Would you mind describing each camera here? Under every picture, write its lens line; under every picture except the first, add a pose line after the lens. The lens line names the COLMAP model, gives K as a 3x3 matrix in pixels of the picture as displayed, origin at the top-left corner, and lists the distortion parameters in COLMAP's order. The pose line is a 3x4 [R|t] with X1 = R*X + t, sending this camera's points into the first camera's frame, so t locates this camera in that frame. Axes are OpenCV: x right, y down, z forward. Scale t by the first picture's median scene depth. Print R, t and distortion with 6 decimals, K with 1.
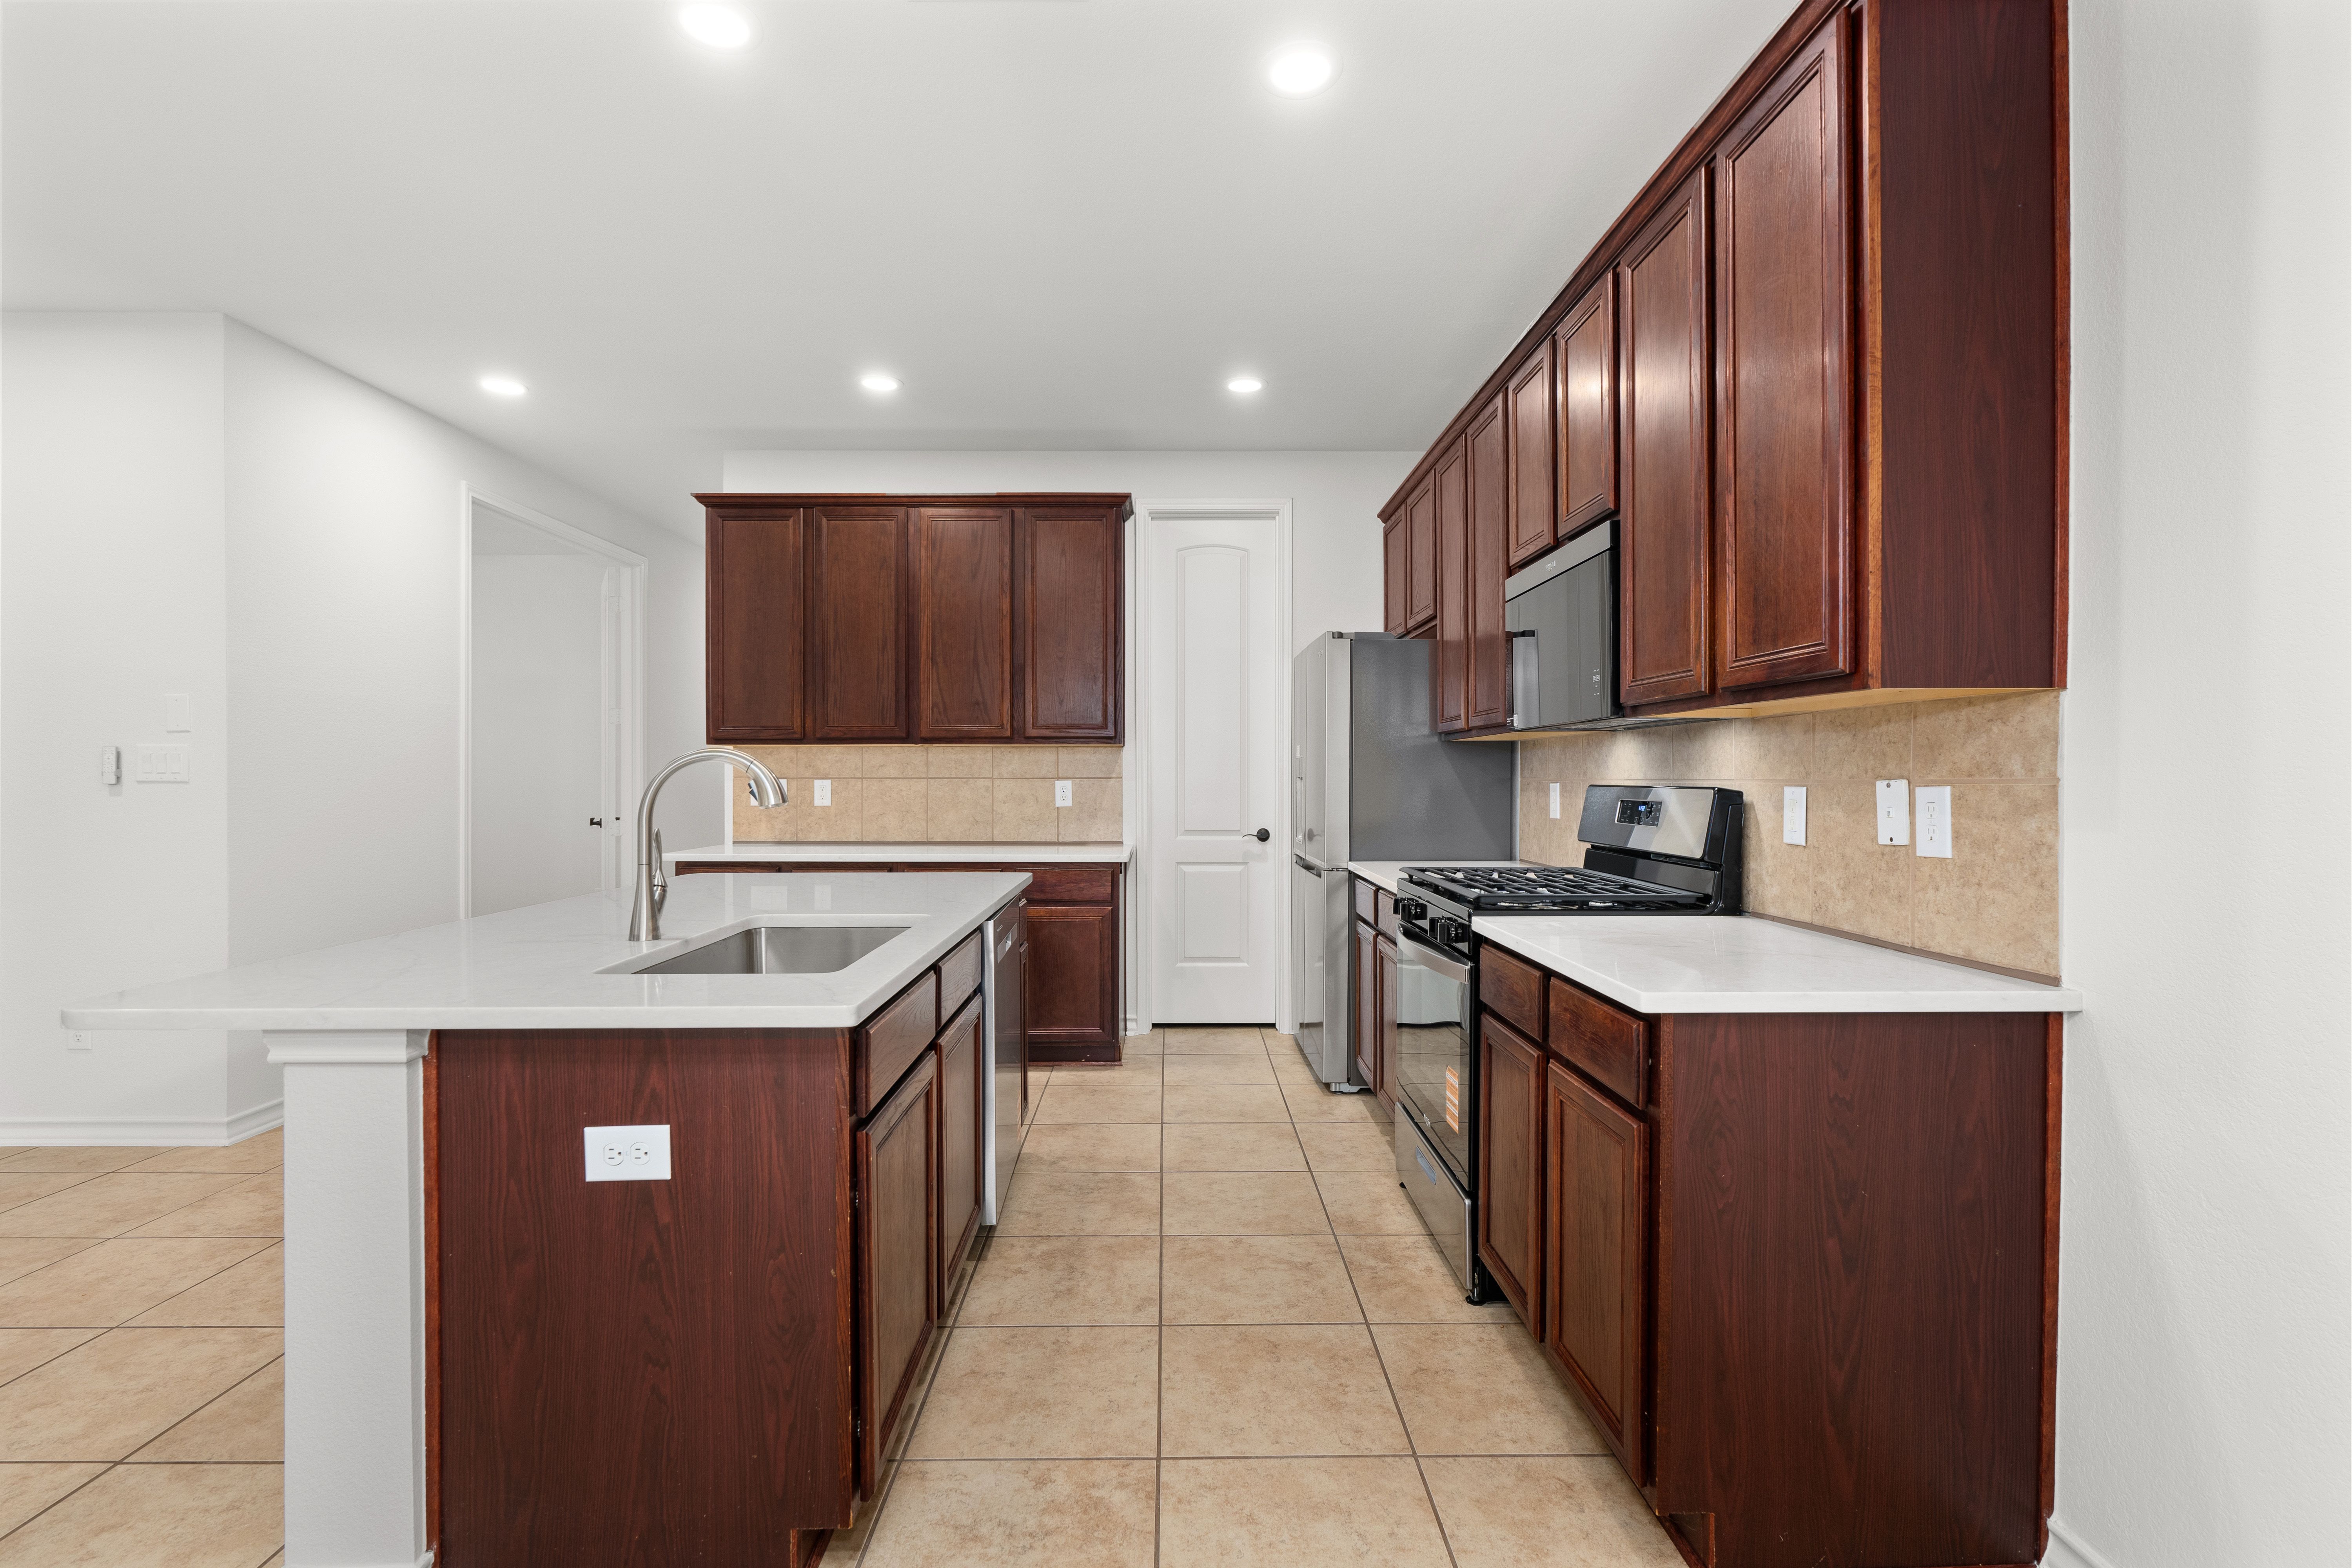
lens RADIAL K [[1064.2, 0, 1181.4], [0, 1064.2, 779.7], [0, 0, 1]] dist [-0.010053, 0.004048]
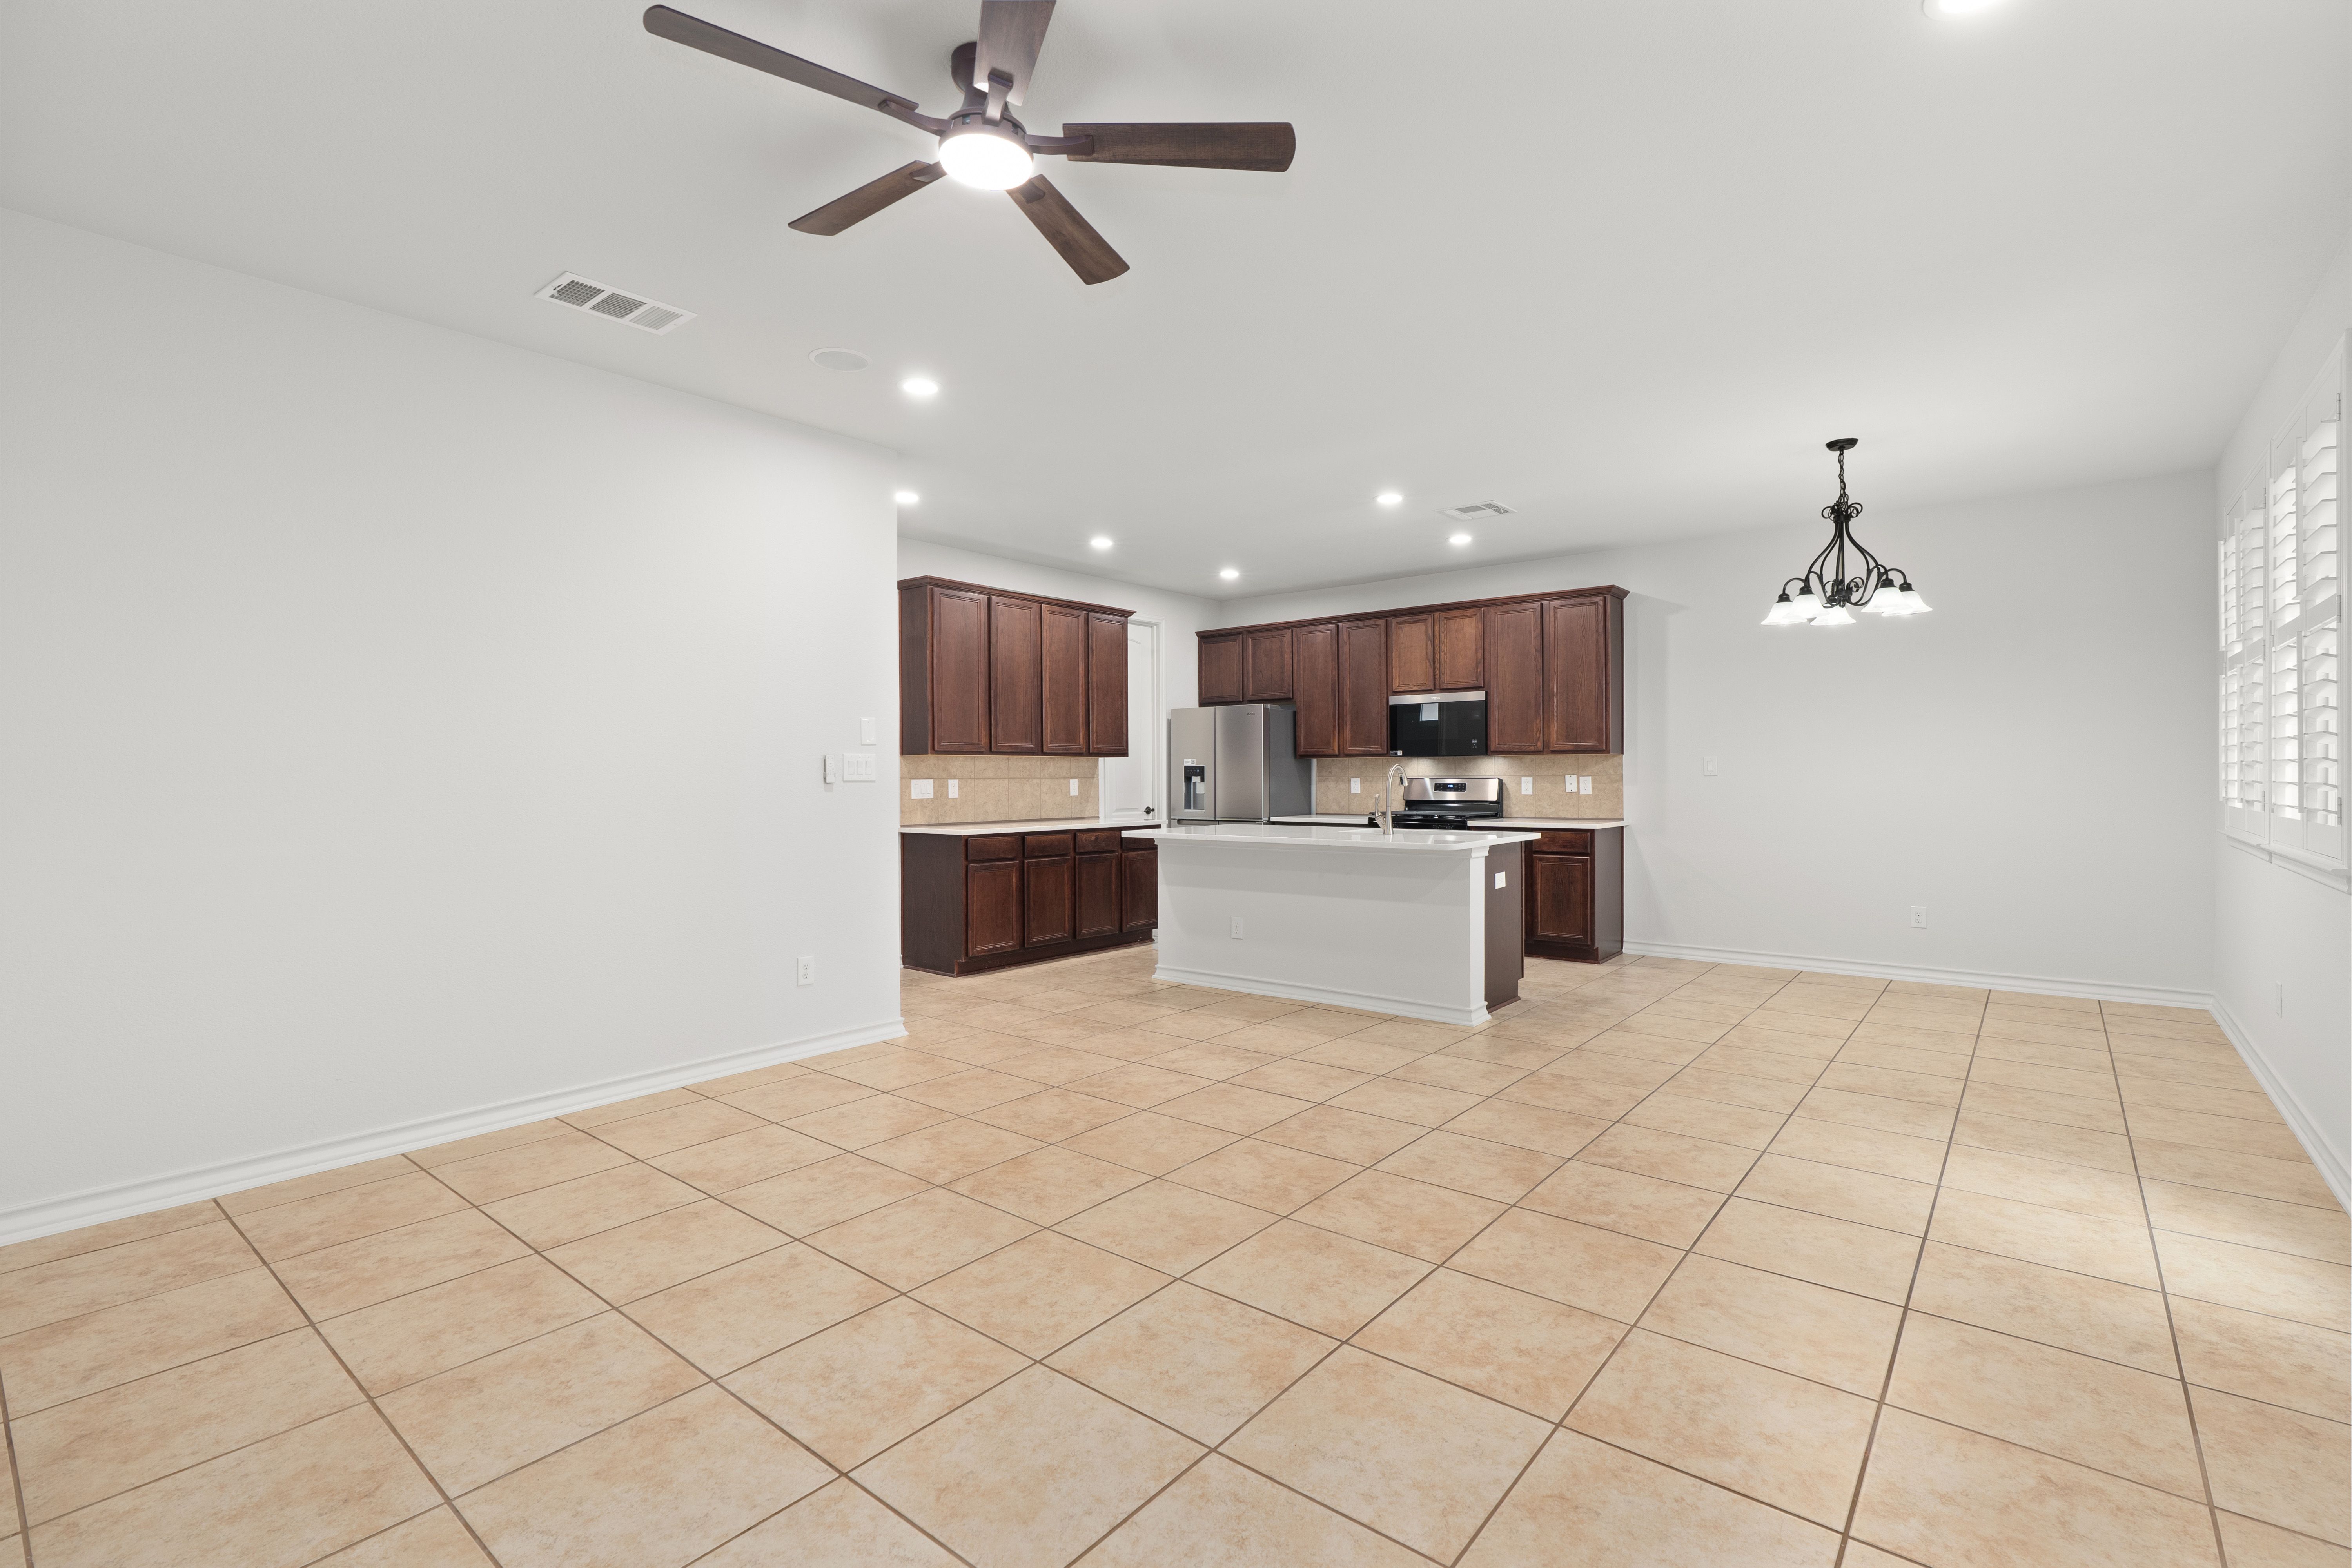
lens RADIAL K [[1064.2, 0, 1183.1], [0, 1064.2, 784.9], [0, 0, 1]] dist [-0.010053, 0.004048]
pose [[0.640991, -0.009672, 0.767487, -2.323197], [0.007389, 0.999952, 0.006431, 0.000566], [-0.767512, 0.001549, 0.641032, -0.276851]]
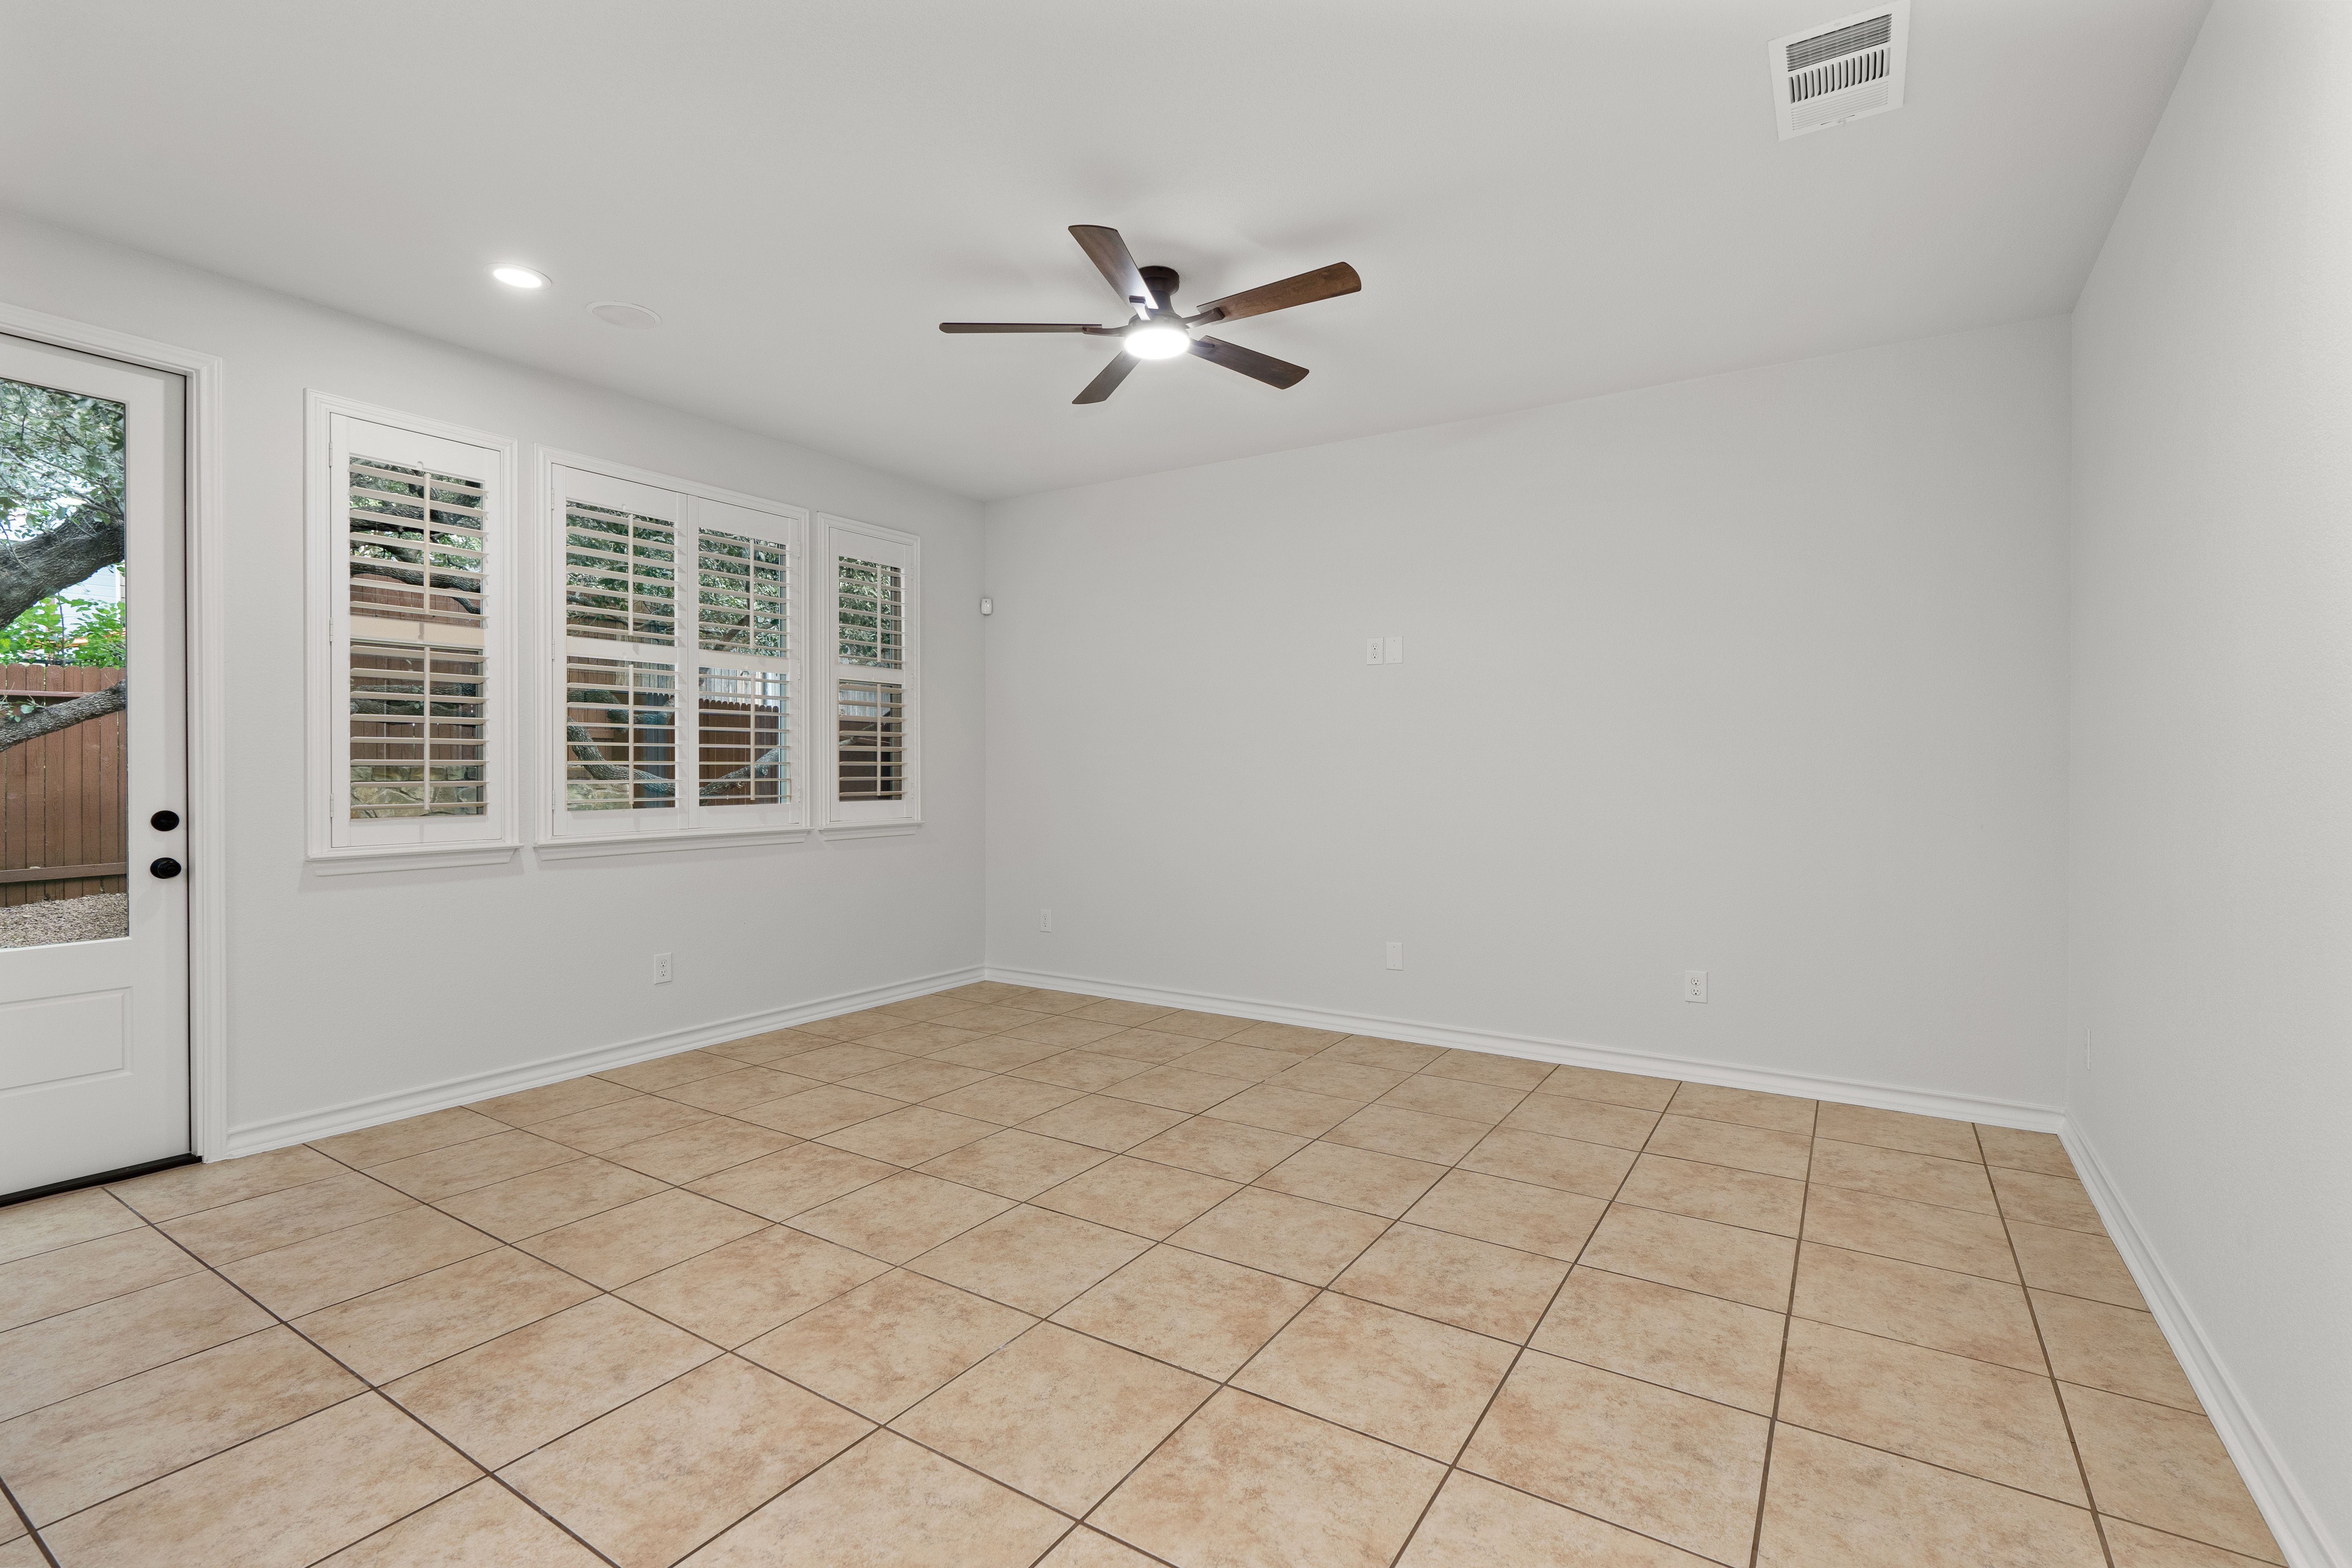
lens RADIAL K [[1064.2, 0, 1177.9], [0, 1064.2, 772.8], [0, 0, 1]] dist [-0.010053, 0.004048]
pose [[-0.550329, 0.002302, -0.834945, -0.730338], [-0.004188, 0.999976, 0.005518, -0.003833], [0.834937, 0.006534, -0.550306, 1.108373]]
